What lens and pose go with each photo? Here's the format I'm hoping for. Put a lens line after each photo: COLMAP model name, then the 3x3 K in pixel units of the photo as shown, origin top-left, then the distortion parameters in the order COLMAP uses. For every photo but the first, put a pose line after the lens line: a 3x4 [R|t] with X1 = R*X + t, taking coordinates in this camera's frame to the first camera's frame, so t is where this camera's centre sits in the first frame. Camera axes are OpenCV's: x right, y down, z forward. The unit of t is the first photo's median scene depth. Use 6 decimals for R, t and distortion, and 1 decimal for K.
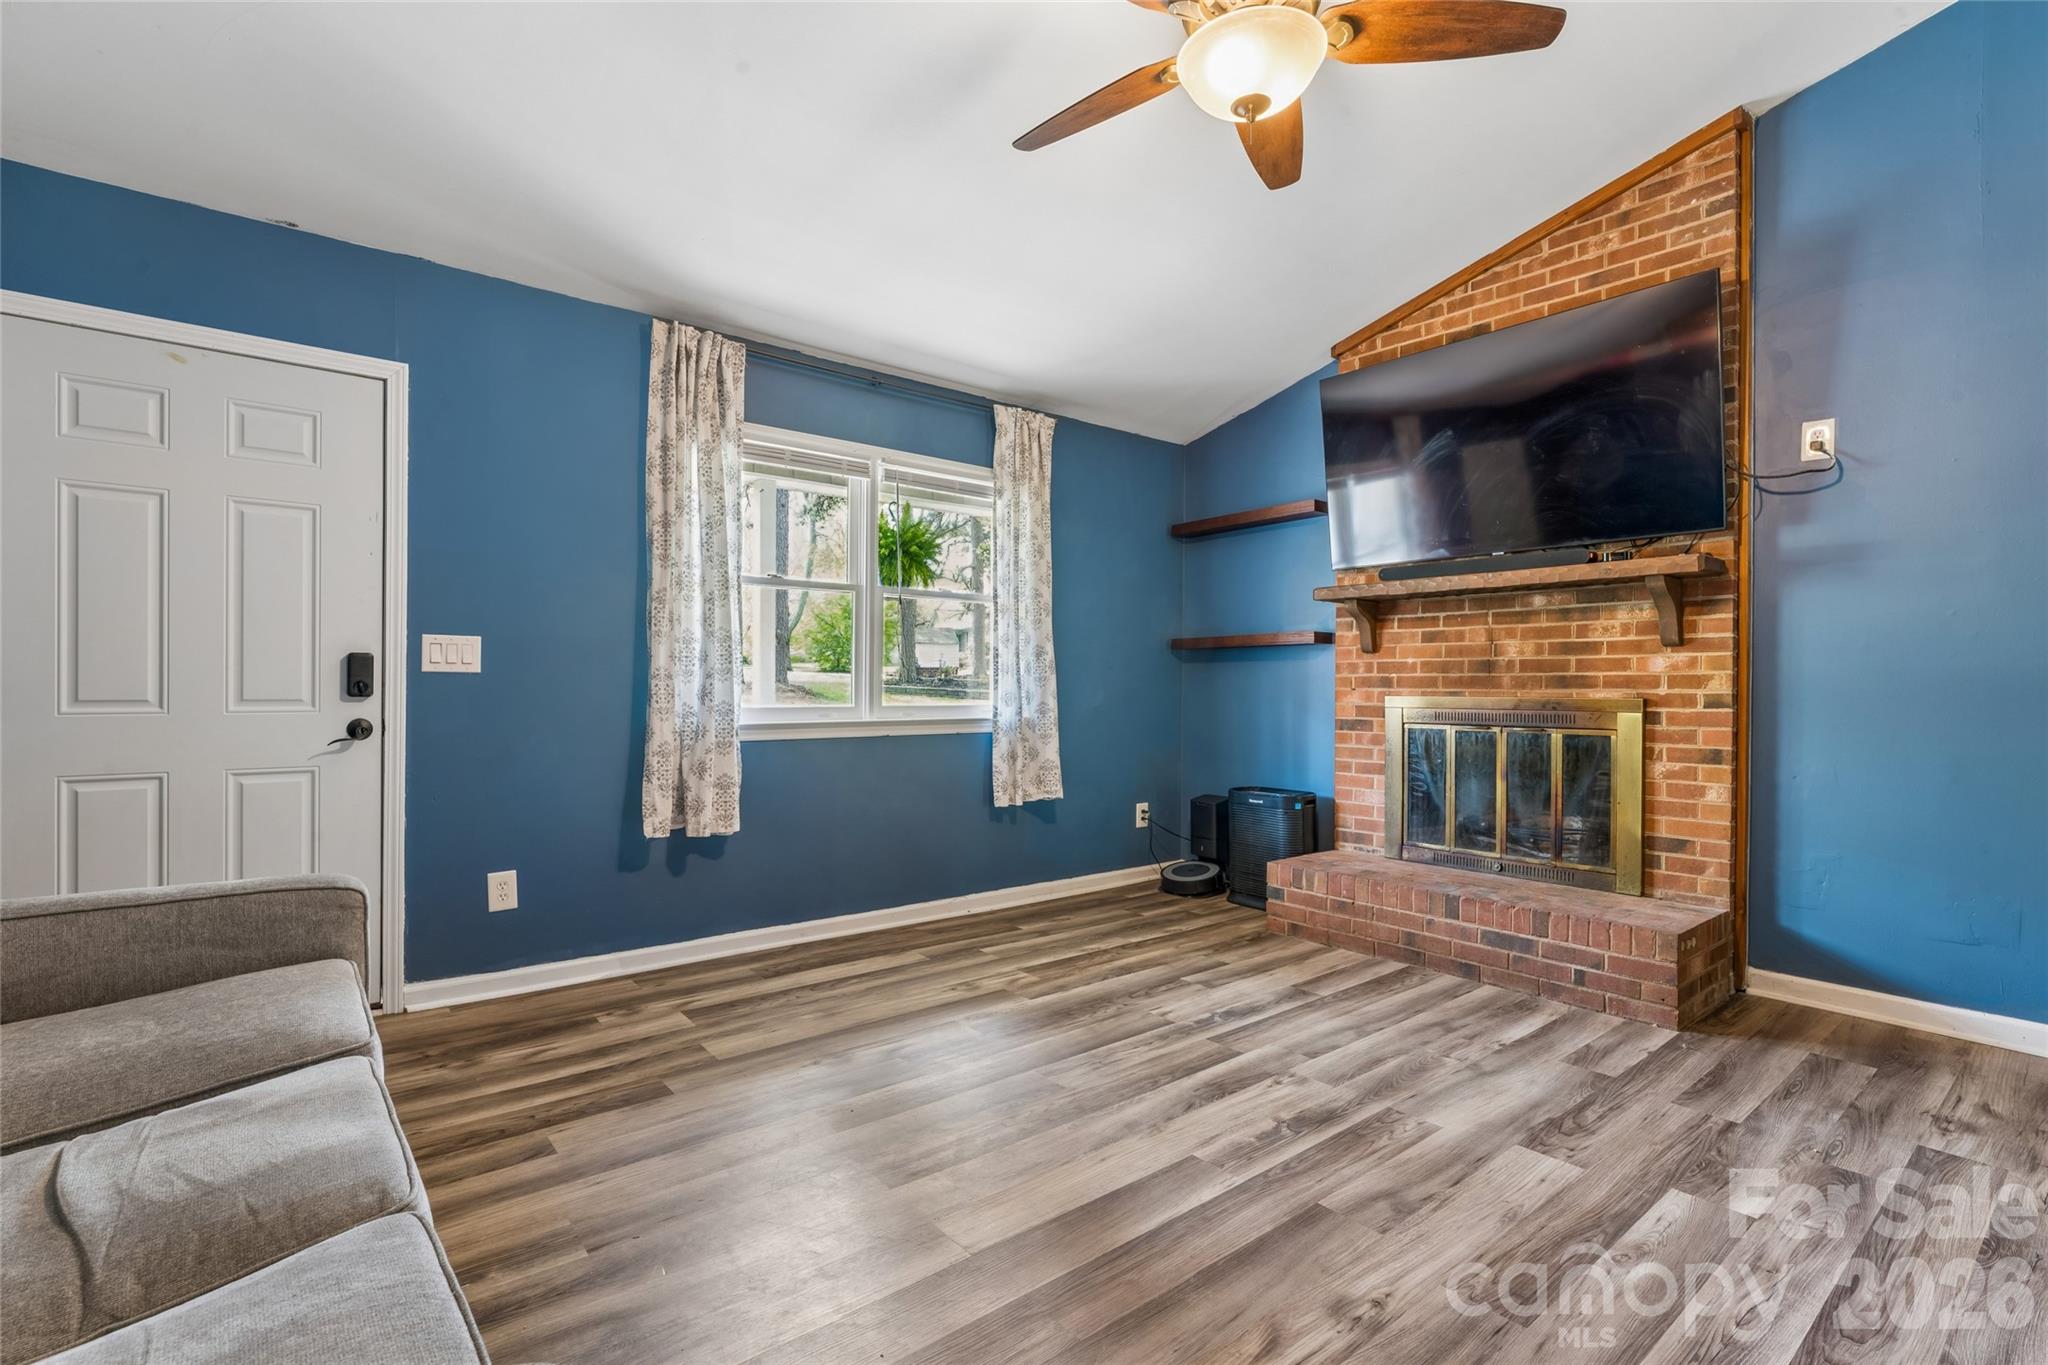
lens RADIAL K [[944.7, 0, 1015.8], [0, 944.7, 688.0], [0, 0, 1]] dist [-0.003545, 0.000676]
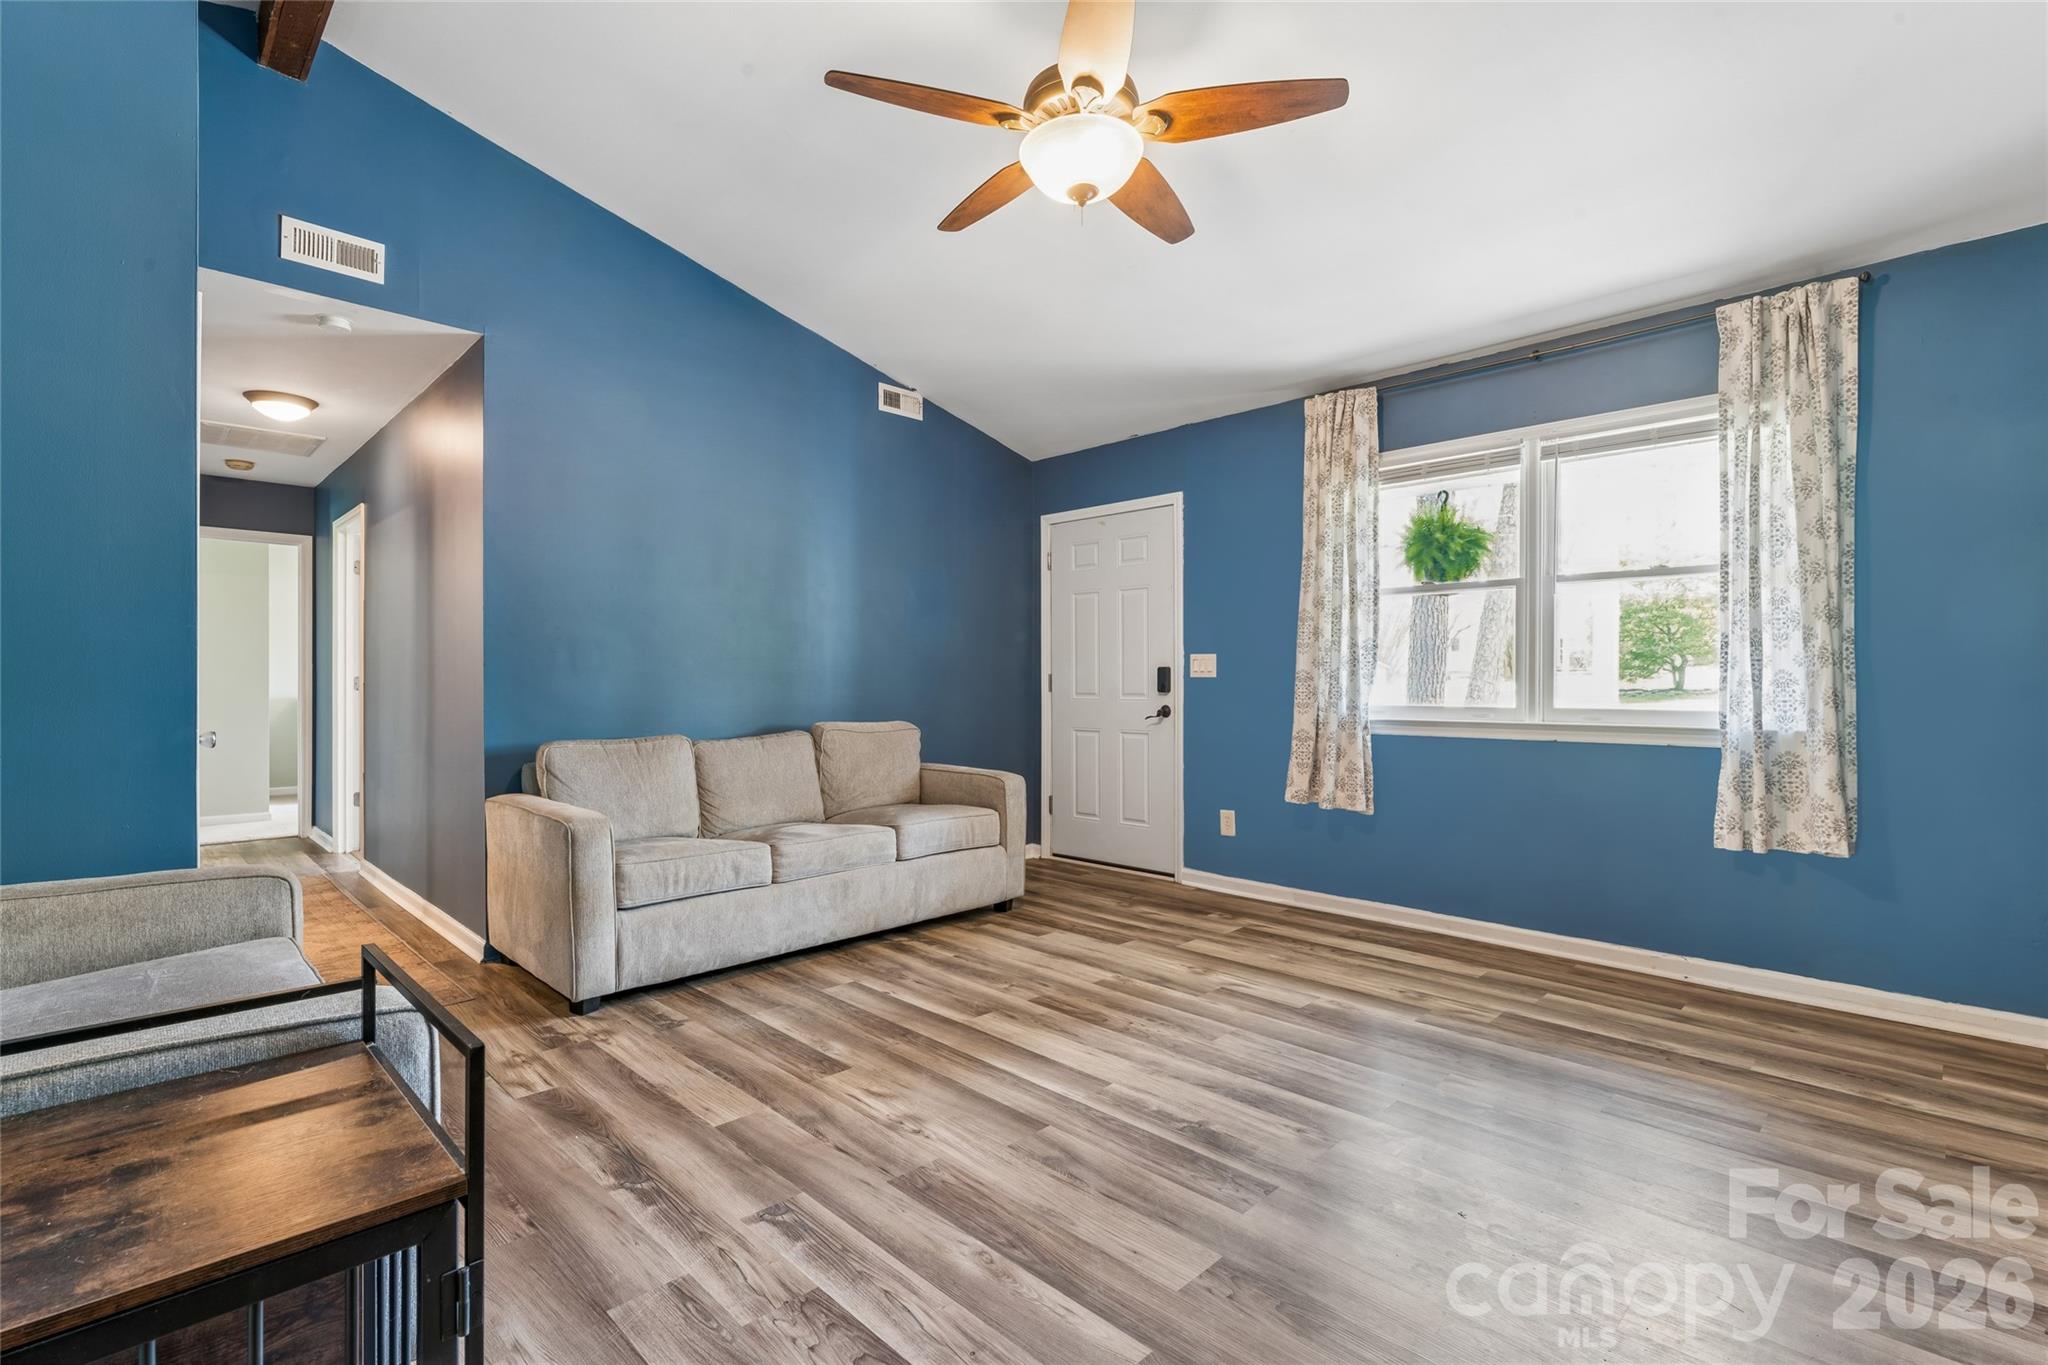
lens RADIAL K [[944.7, 0, 1015.8], [0, 944.7, 688.0], [0, 0, 1]] dist [-0.003545, 0.000676]
pose [[0.093698, -0.000316, -0.995601, 0.869203], [-0.004069, 0.999991, -0.000700, 0.003266], [0.995592, 0.004117, 0.093696, 0.497705]]
